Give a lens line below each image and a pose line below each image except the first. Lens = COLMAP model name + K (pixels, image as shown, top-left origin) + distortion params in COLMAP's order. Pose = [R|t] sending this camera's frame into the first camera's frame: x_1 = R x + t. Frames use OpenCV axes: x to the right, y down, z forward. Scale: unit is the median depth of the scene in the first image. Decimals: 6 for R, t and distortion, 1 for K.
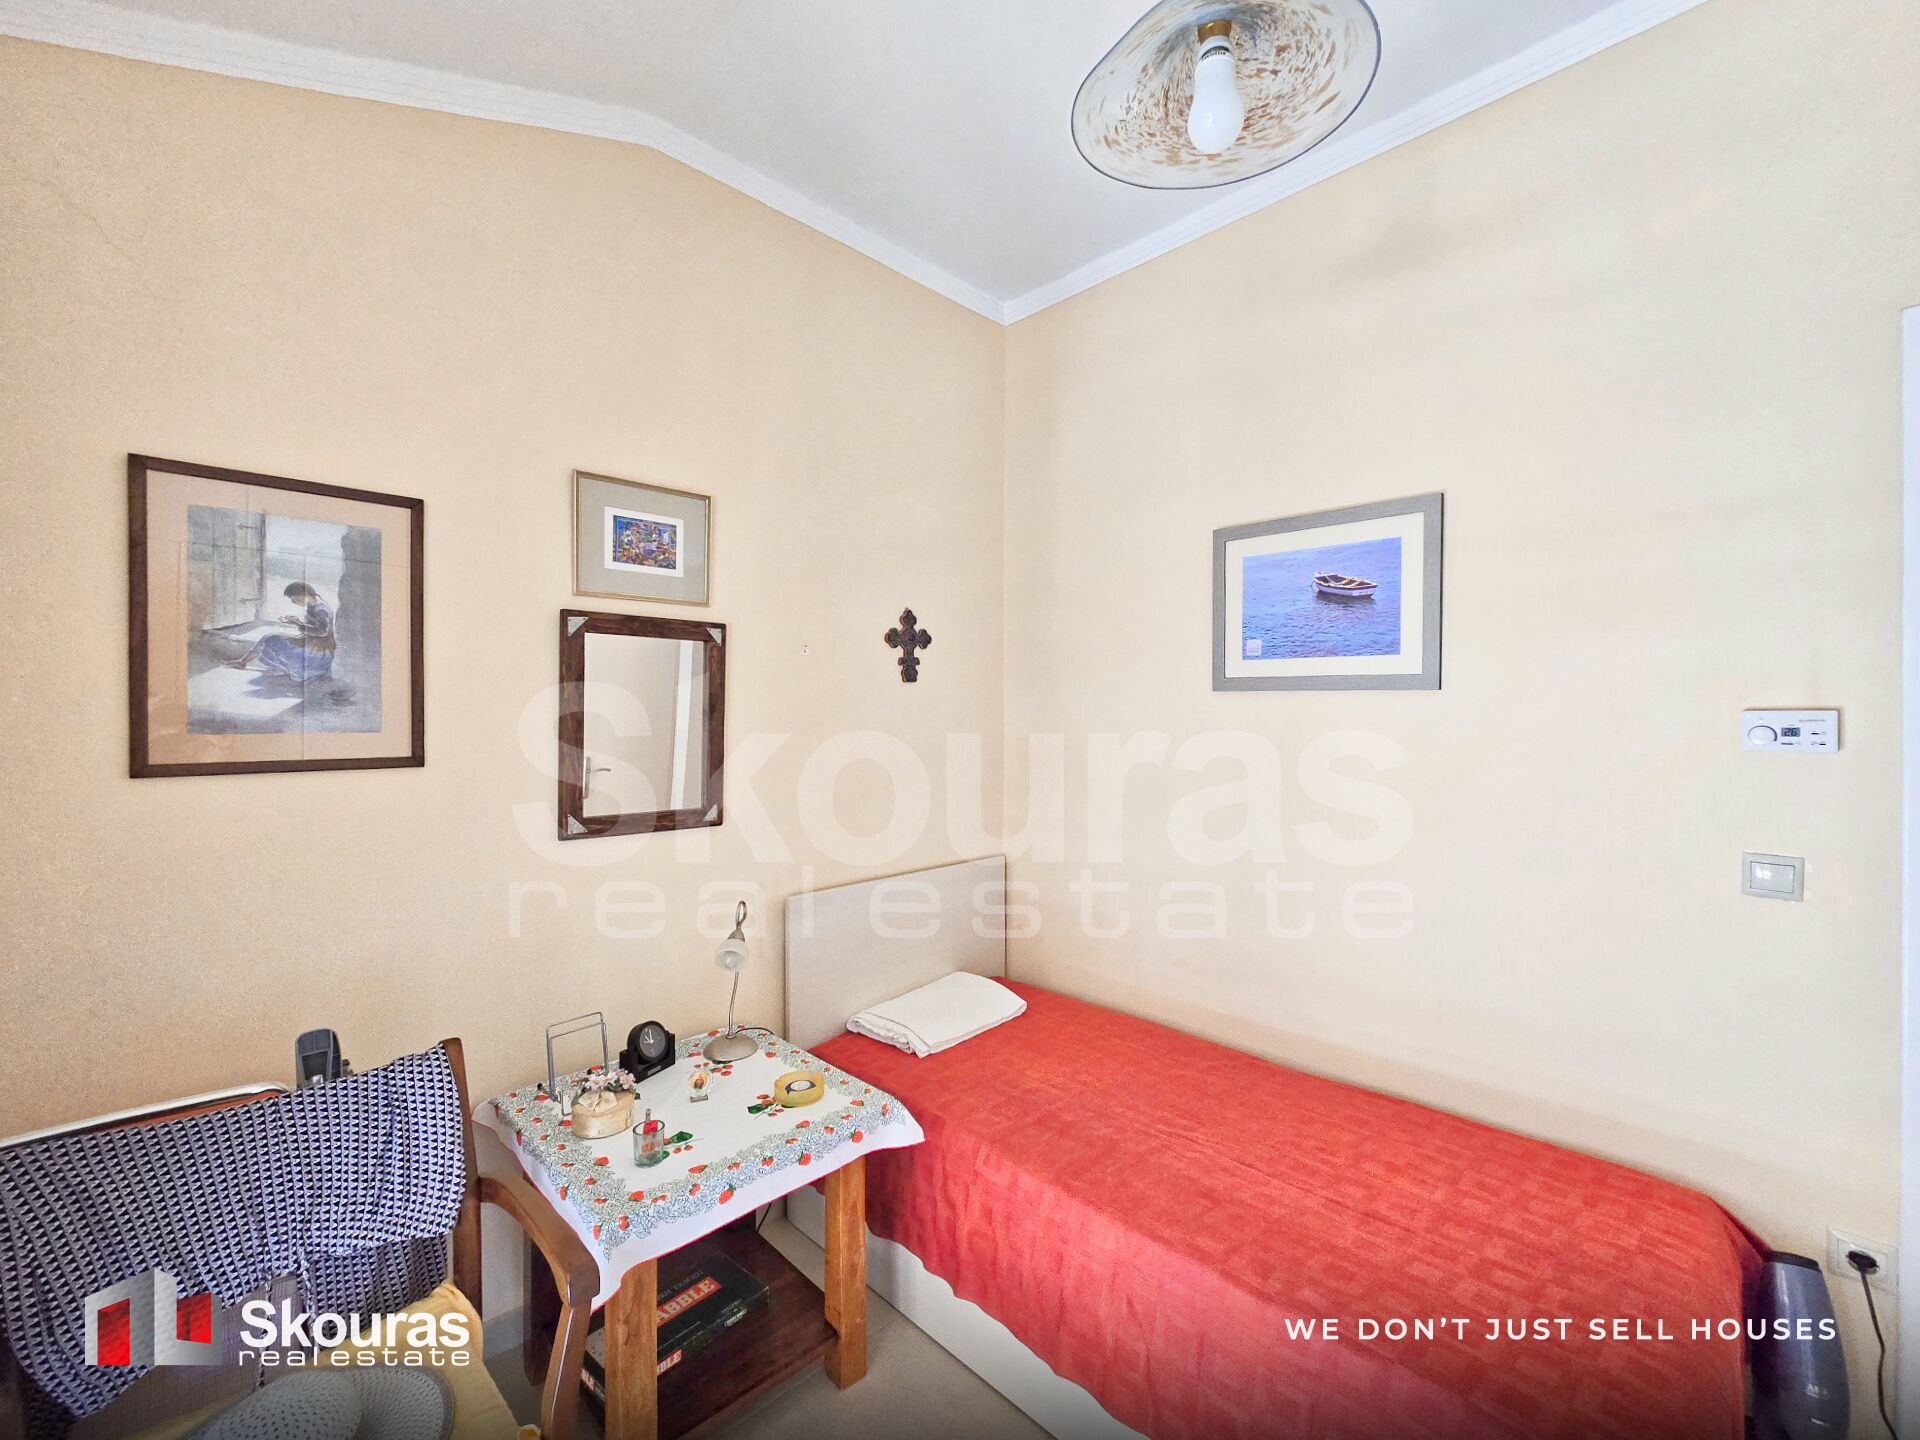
lens RADIAL K [[800.8, 0, 962.4], [0, 800.8, 711.5], [0, 0, 1]] dist [-0.005342, -0.000485]
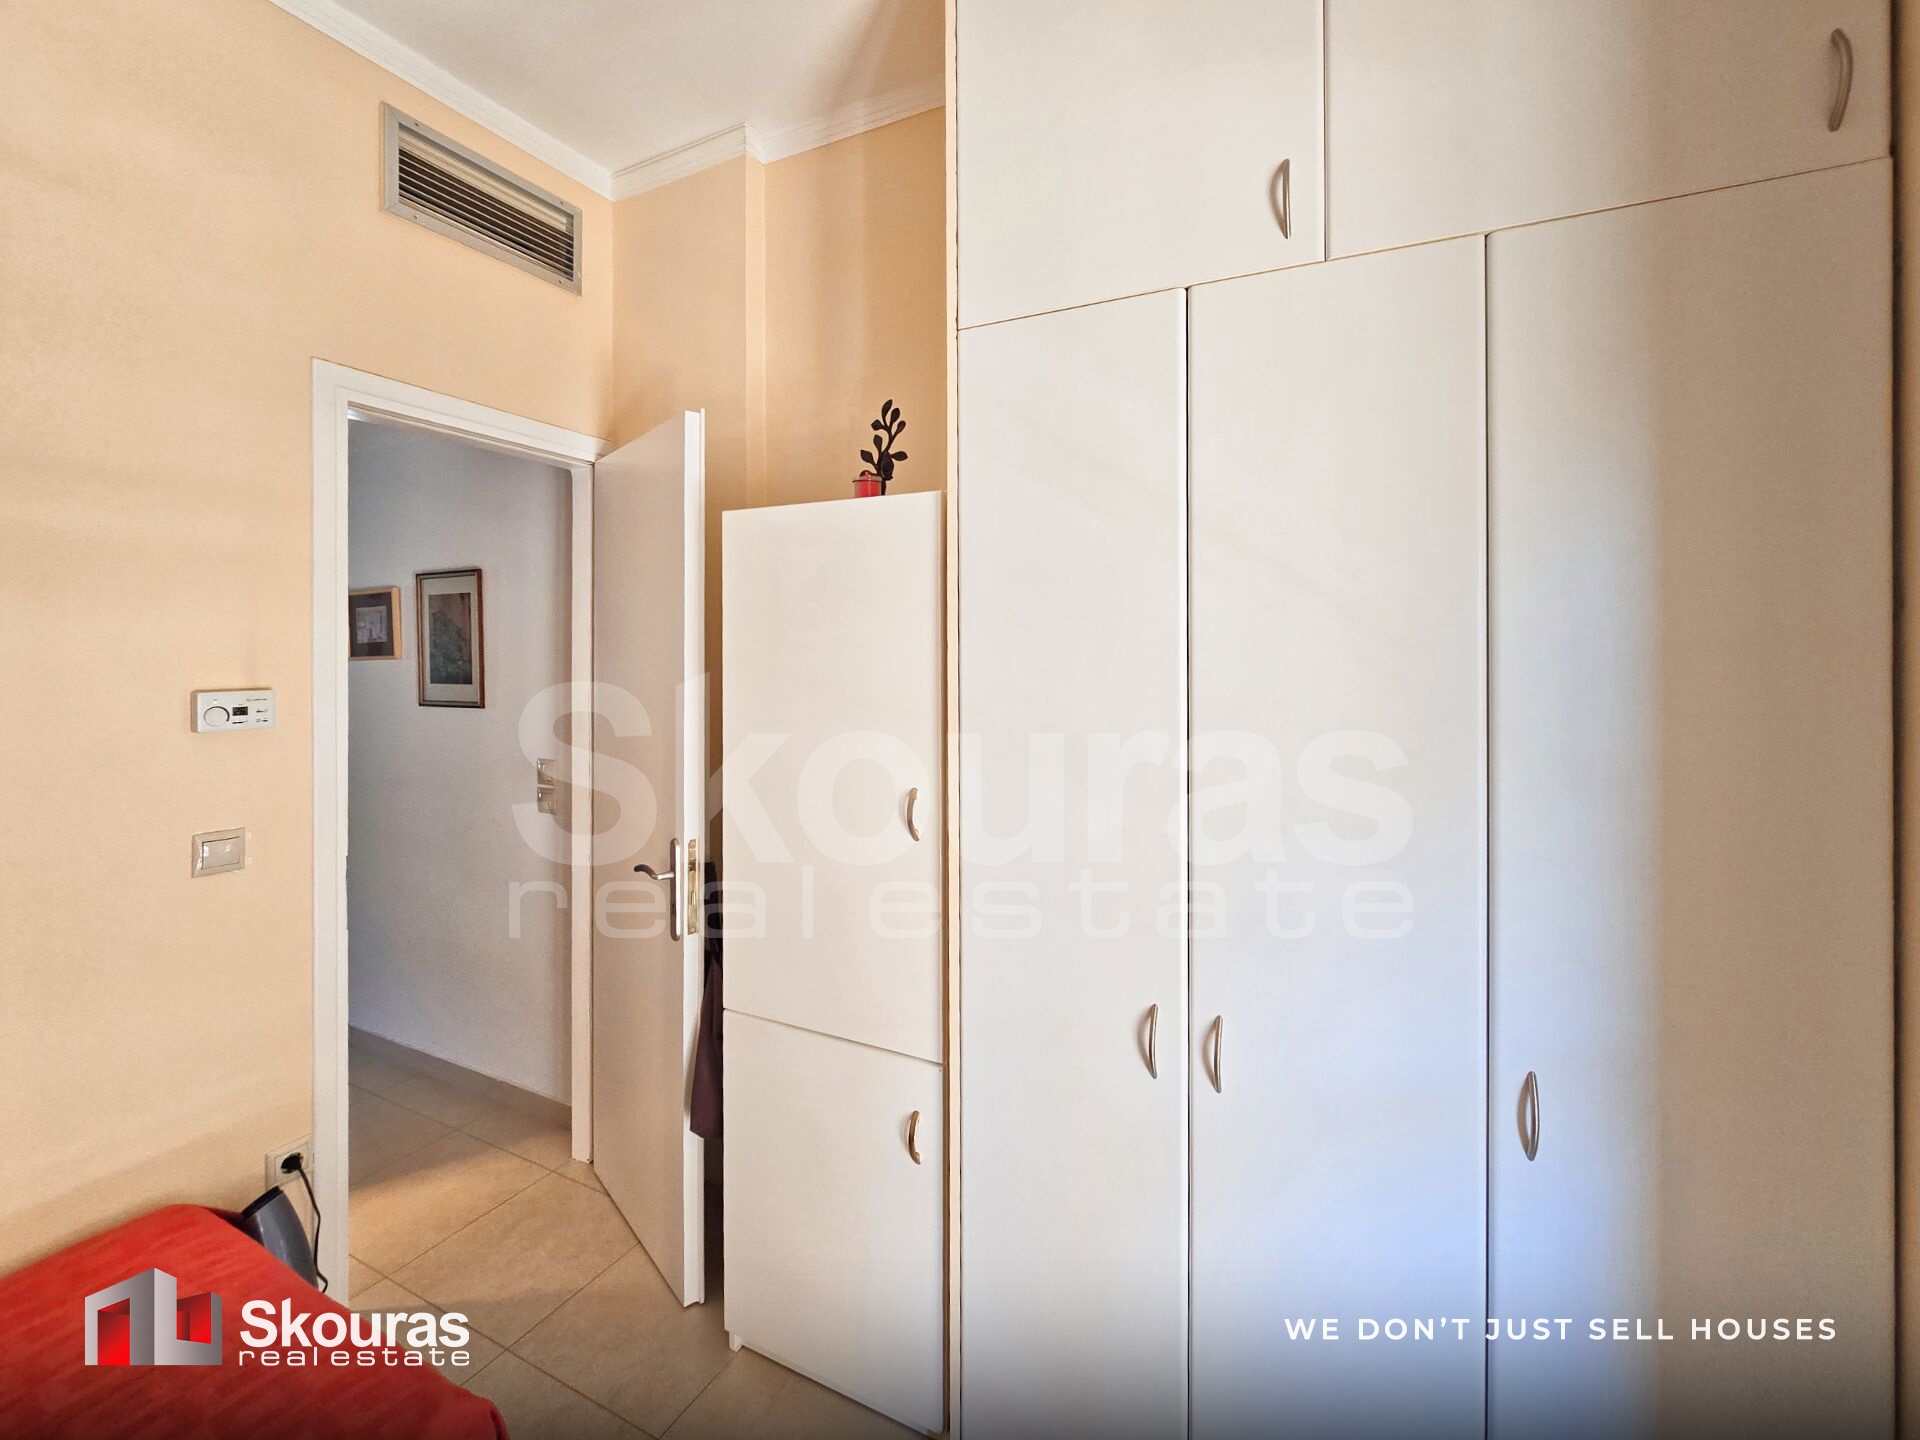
lens RADIAL K [[819.1, 0, 961.2], [0, 819.1, 649.1], [0, 0, 1]] dist [-0.000892, -0.000317]
pose [[-0.318319, -0.005622, 0.947967, -0.226891], [-0.011121, 0.999936, 0.002196, -0.053740], [-0.947919, -0.009844, -0.318361, 0.336297]]
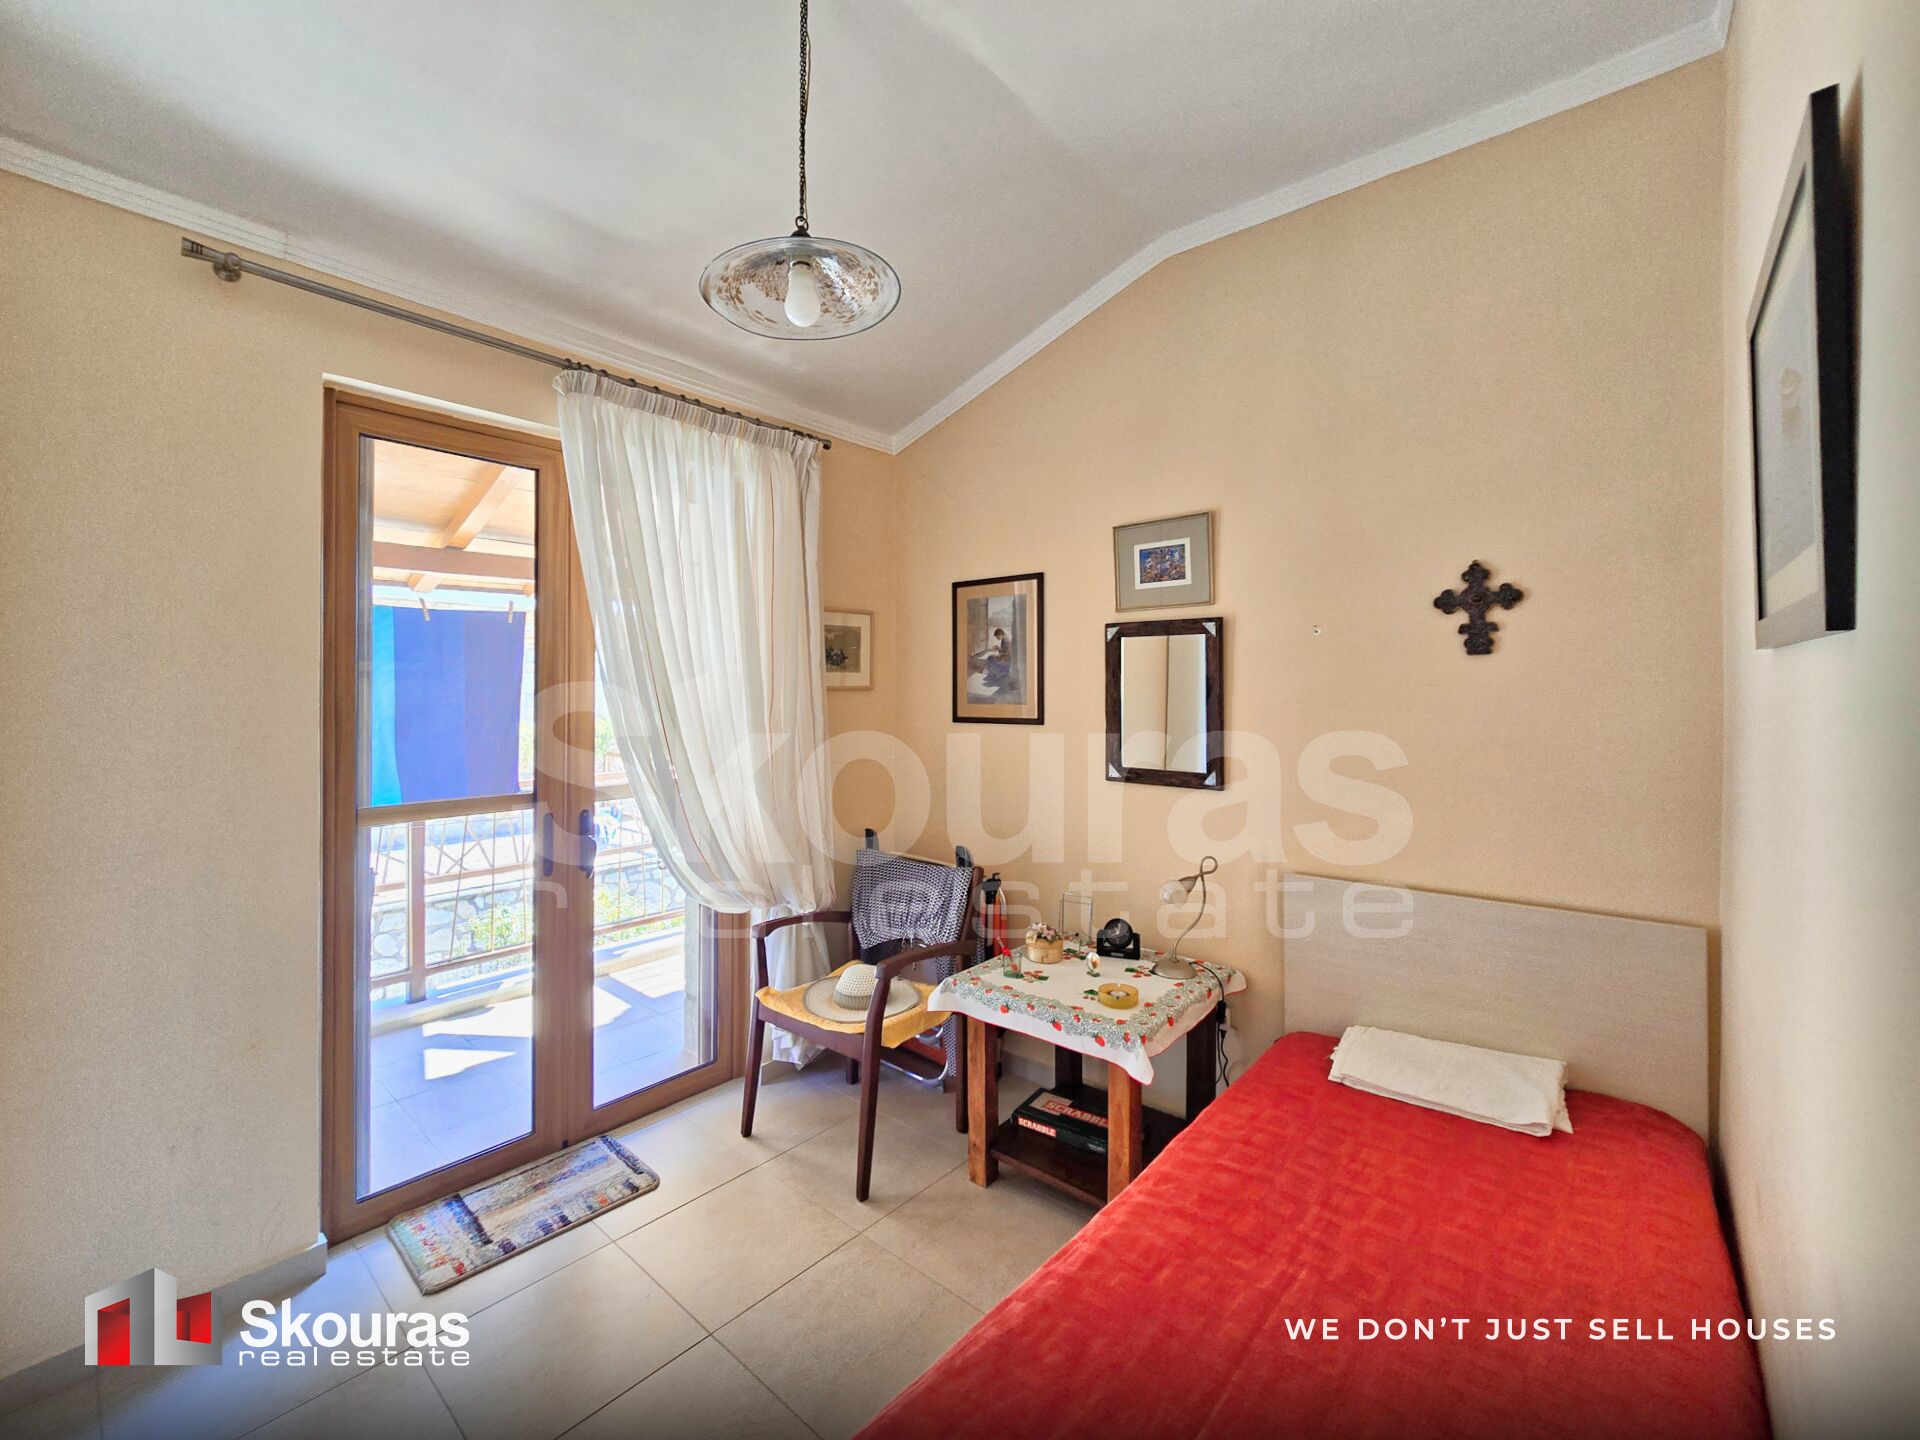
lens RADIAL K [[809.3, 0, 962.5], [0, 809.3, 677.3], [0, 0, 1]] dist [-0.003819, -0.000918]
pose [[0.083489, -0.020403, -0.996300, 0.923557], [0.002154, 0.999792, -0.020294, 0.000923], [0.996506, -0.000452, 0.083515, 0.581412]]
